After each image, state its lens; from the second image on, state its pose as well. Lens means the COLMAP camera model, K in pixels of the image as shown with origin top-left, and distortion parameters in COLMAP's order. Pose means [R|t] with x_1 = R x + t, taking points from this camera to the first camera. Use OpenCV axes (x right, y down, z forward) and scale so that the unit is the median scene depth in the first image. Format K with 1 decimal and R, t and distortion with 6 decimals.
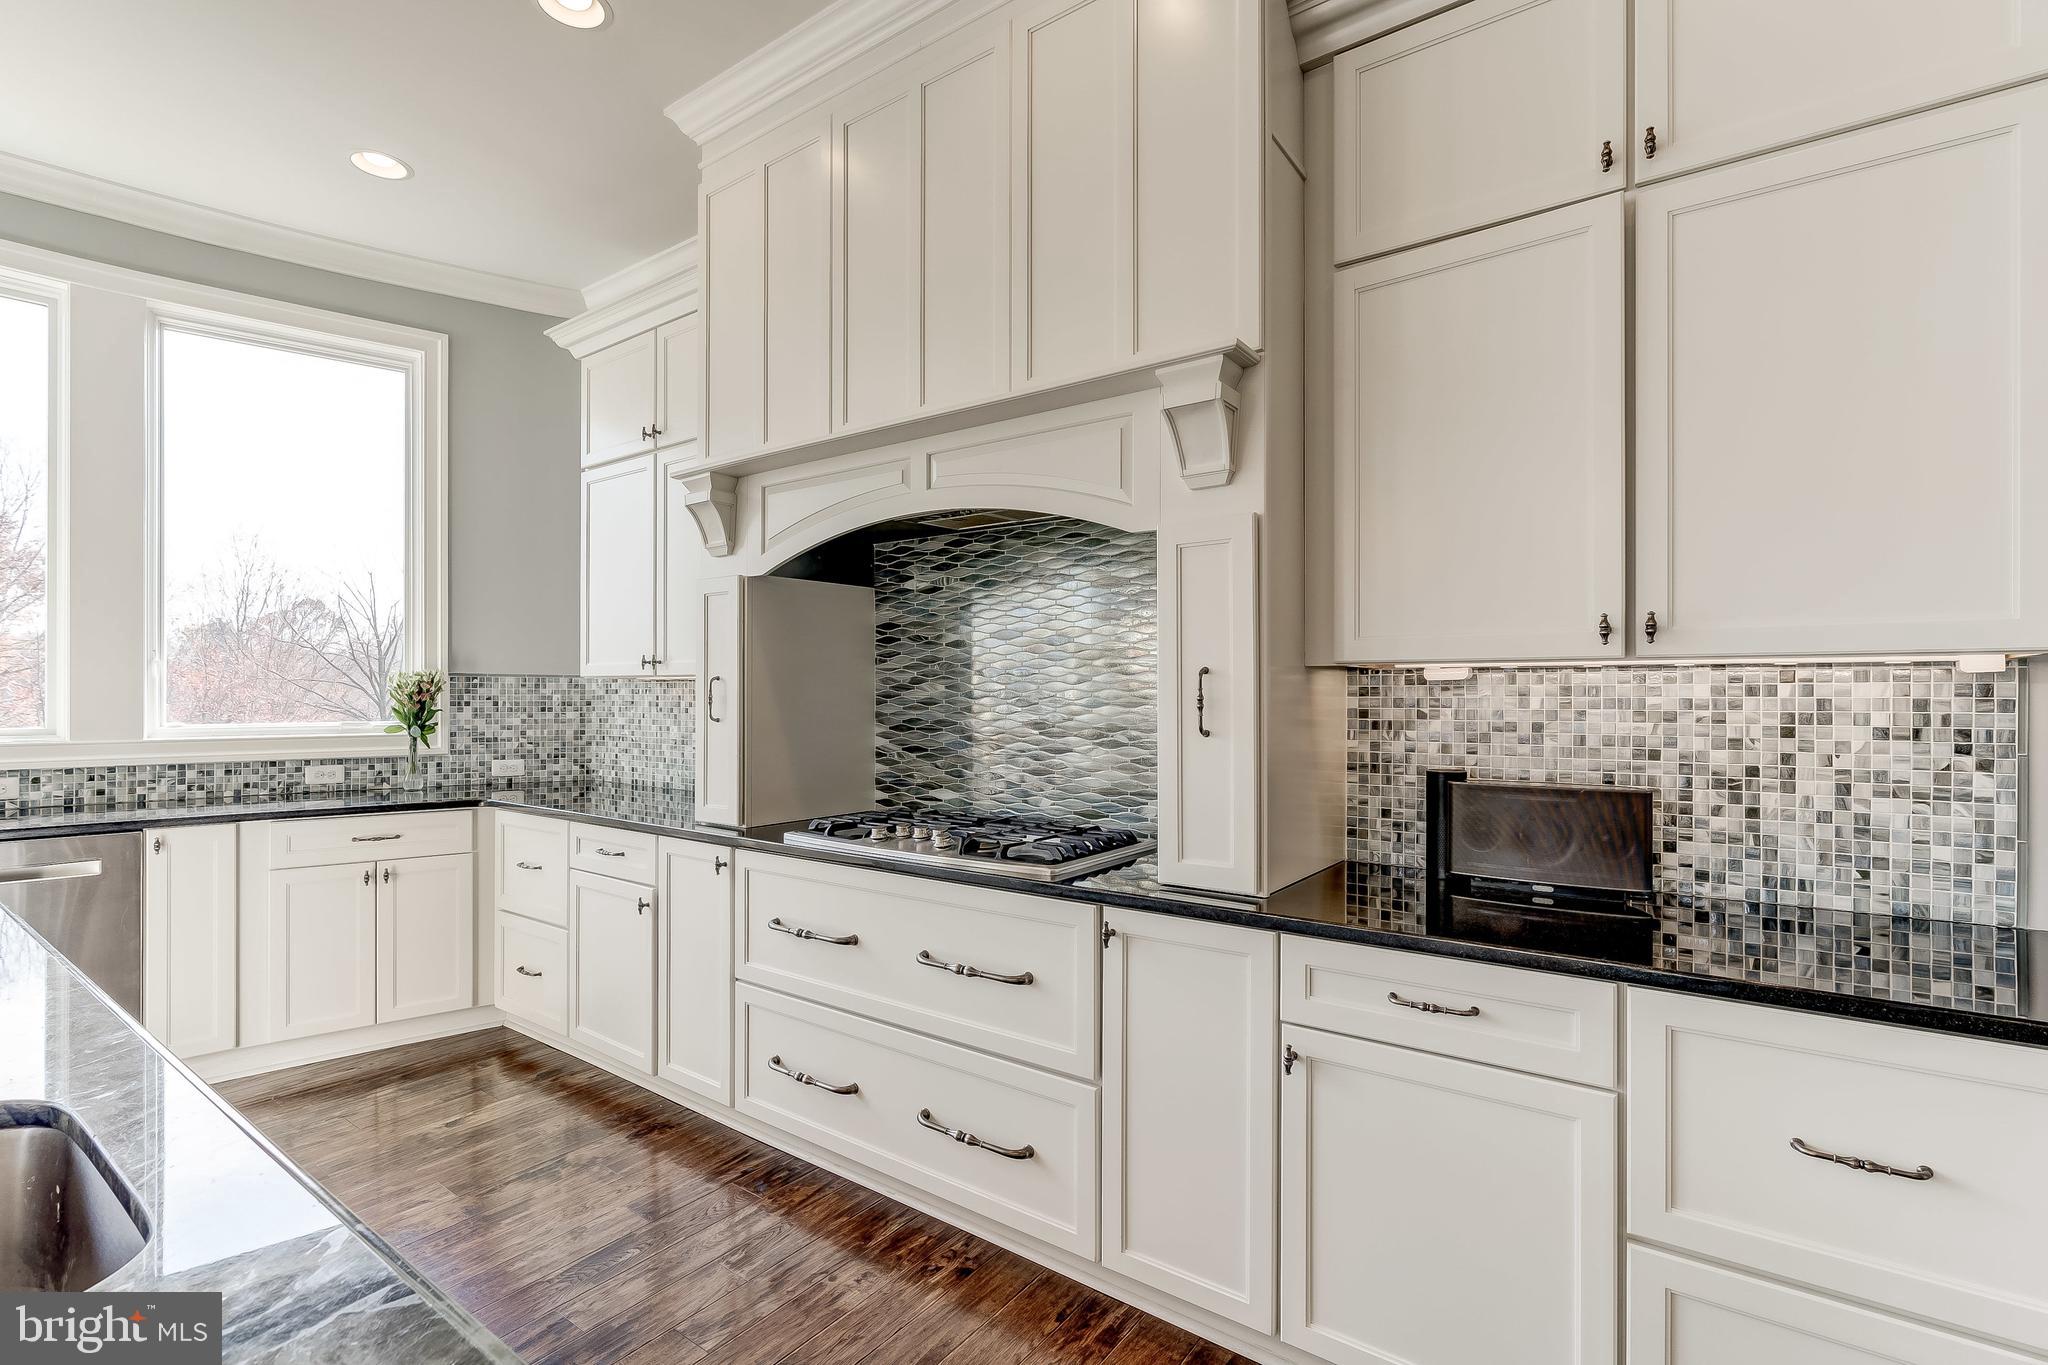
lens RADIAL K [[911.6, 0, 1033.4], [0, 911.6, 692.6], [0, 0, 1]] dist [-0.000217, 0.000110]
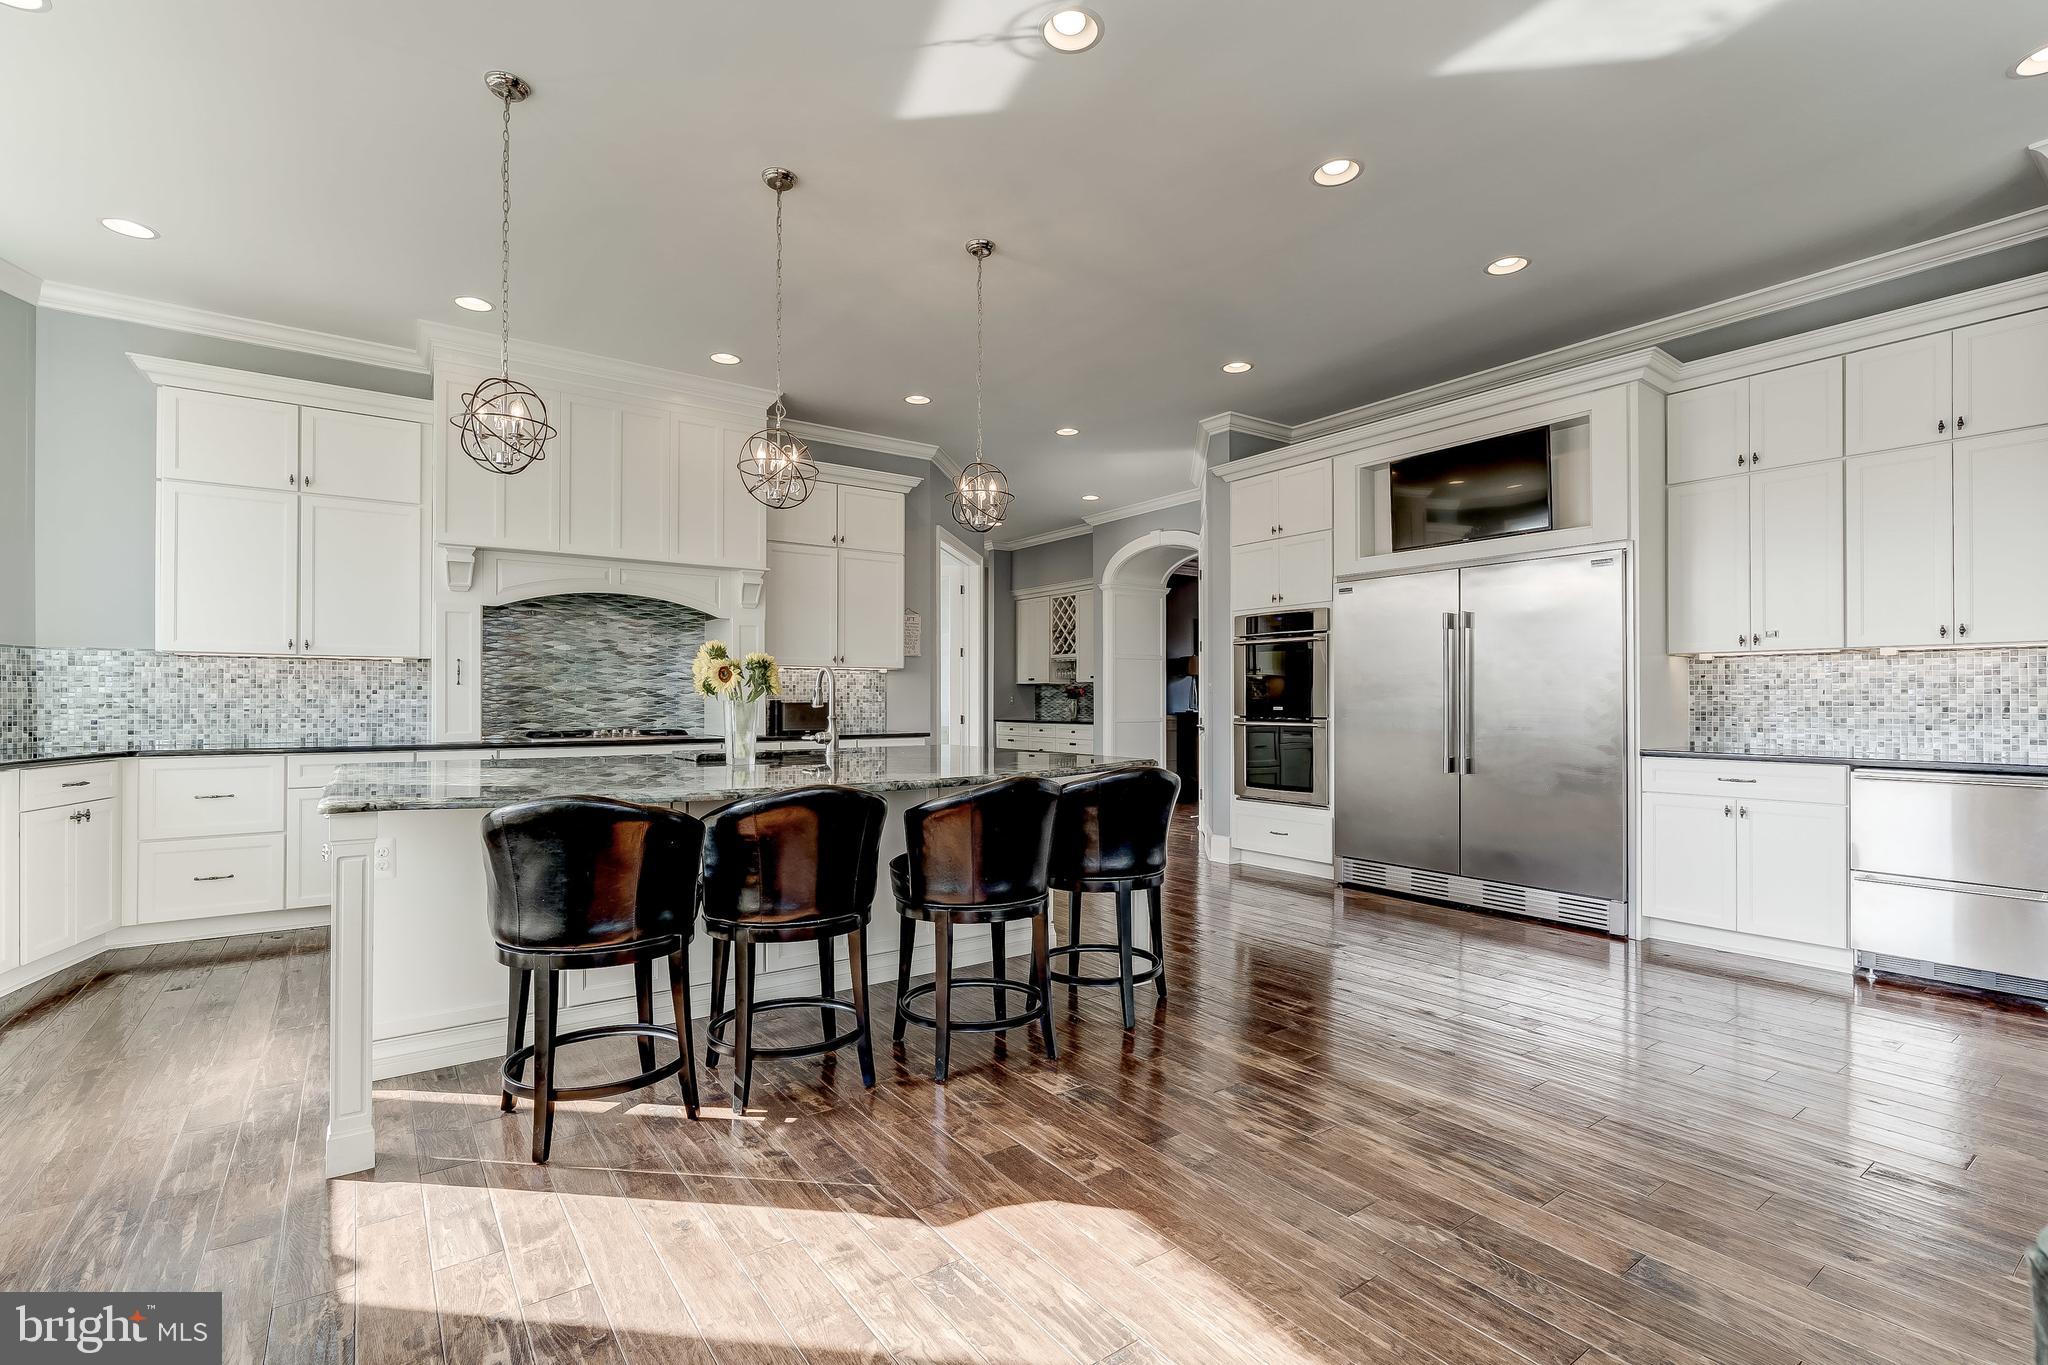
lens RADIAL K [[945.0, 0, 1025.8], [0, 945.0, 691.2], [0, 0, 1]] dist [-0.014496, 0.006538]
pose [[0.310280, 0.007237, 0.950618, -2.208002], [-0.002933, 0.999974, -0.006655, 0.068733], [-0.950641, -0.000723, 0.310293, -0.774493]]
